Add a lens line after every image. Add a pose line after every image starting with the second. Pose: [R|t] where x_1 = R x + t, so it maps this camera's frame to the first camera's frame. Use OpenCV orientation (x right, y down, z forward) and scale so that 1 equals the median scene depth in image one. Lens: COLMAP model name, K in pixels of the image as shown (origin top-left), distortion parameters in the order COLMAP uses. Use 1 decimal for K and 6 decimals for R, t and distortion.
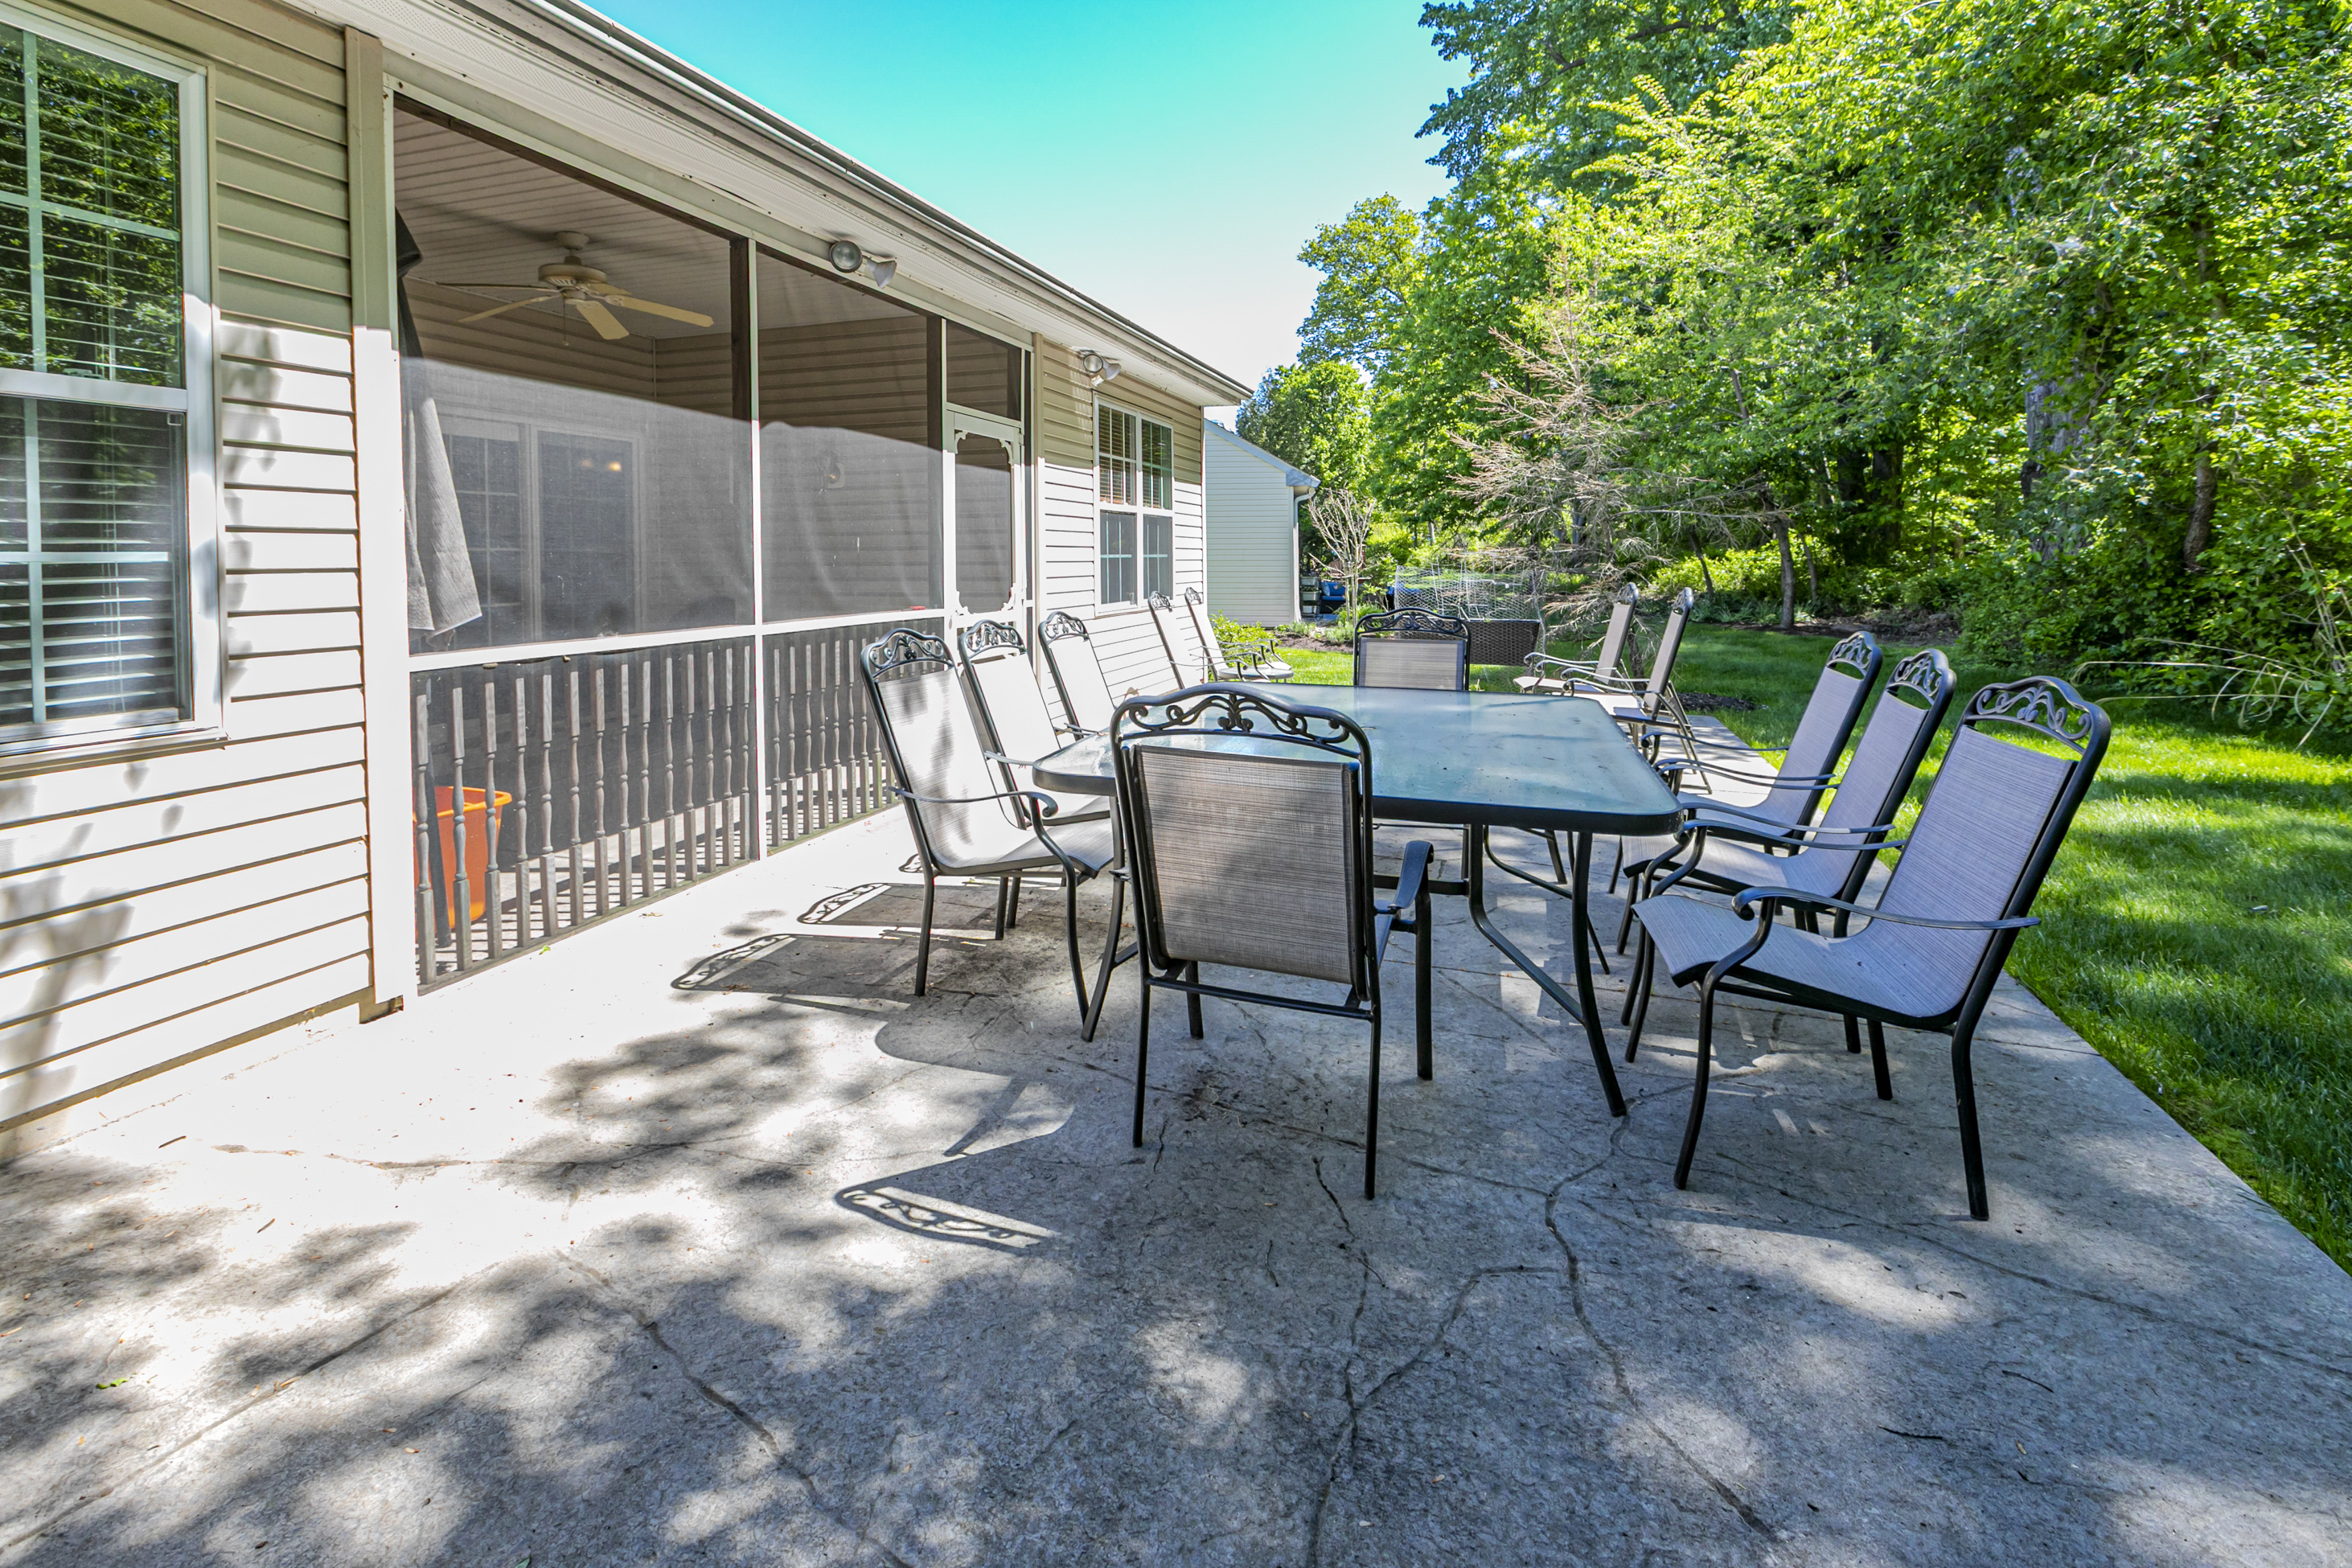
lens RADIAL K [[1074.4, 0, 1180.2], [0, 1074.4, 649.4], [0, 0, 1]] dist [-0.000465, 0.000211]
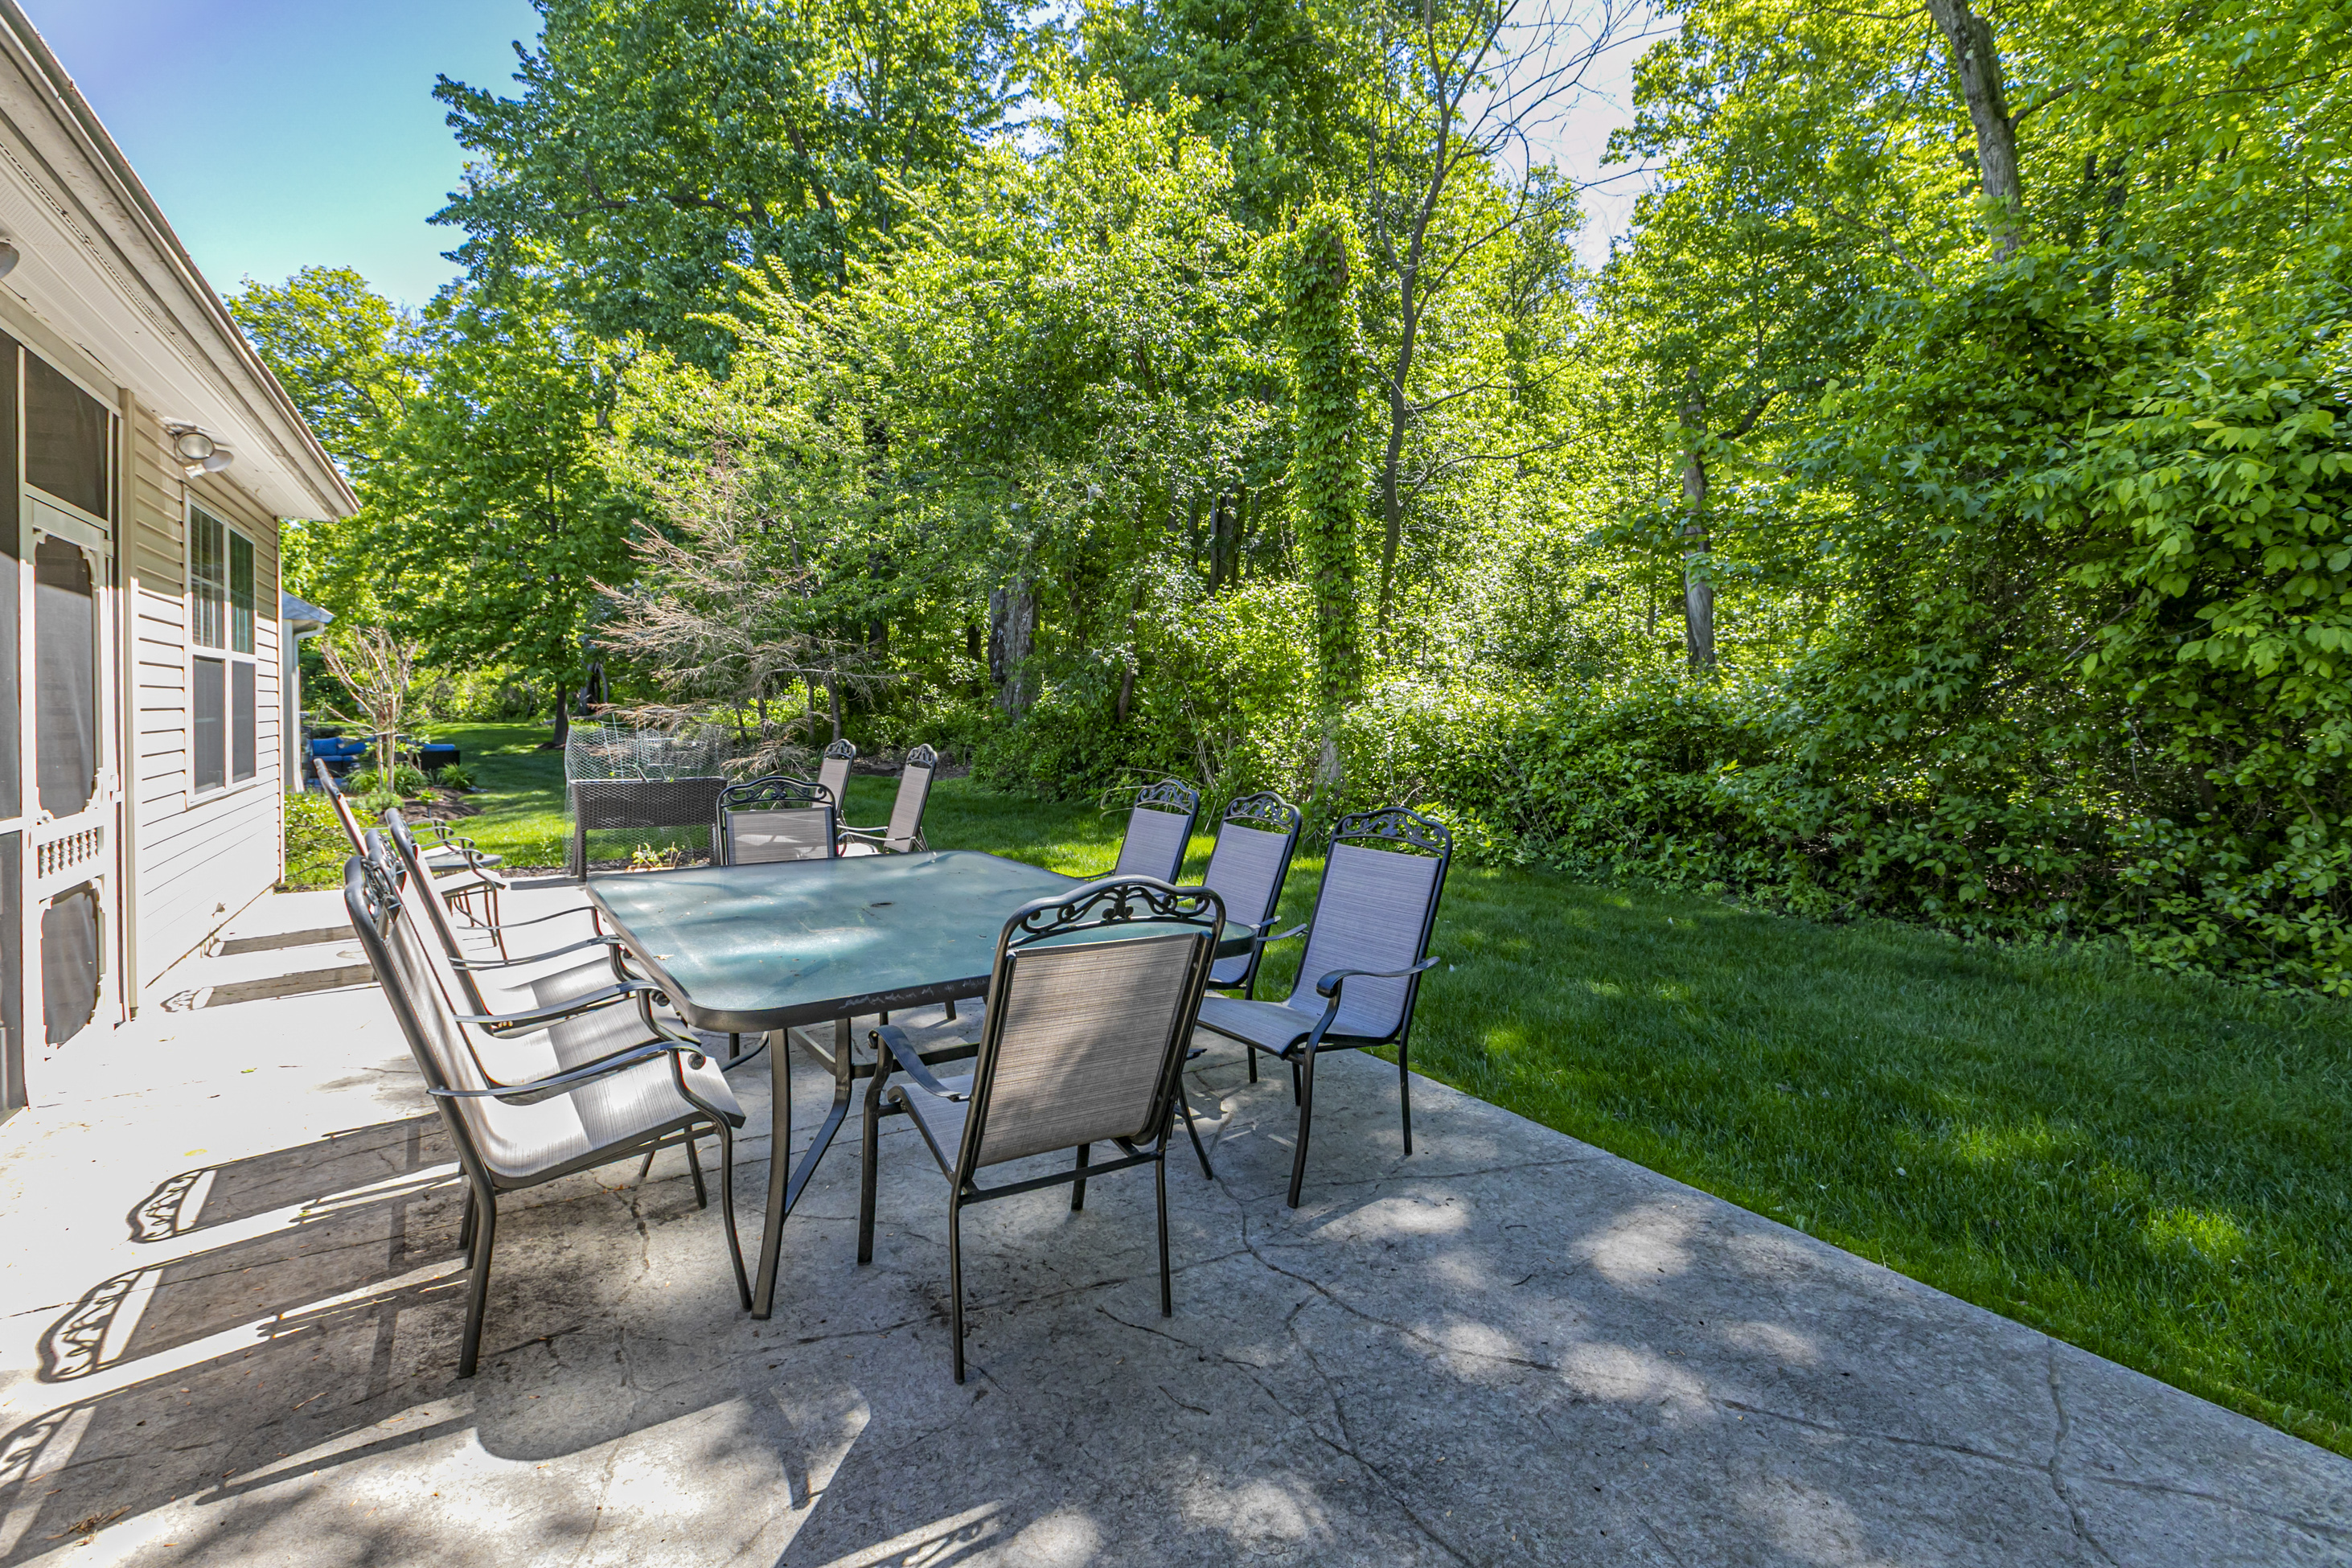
lens RADIAL K [[1025.0, 0, 1176.0], [0, 1025.0, 784.0], [0, 0, 1]] dist [0.000658, 0.000367]
pose [[0.639971, -0.056959, 0.766285, -0.219024], [0.062918, 0.997784, 0.021620, -0.024226], [-0.765819, 0.034377, 0.642137, 0.102500]]
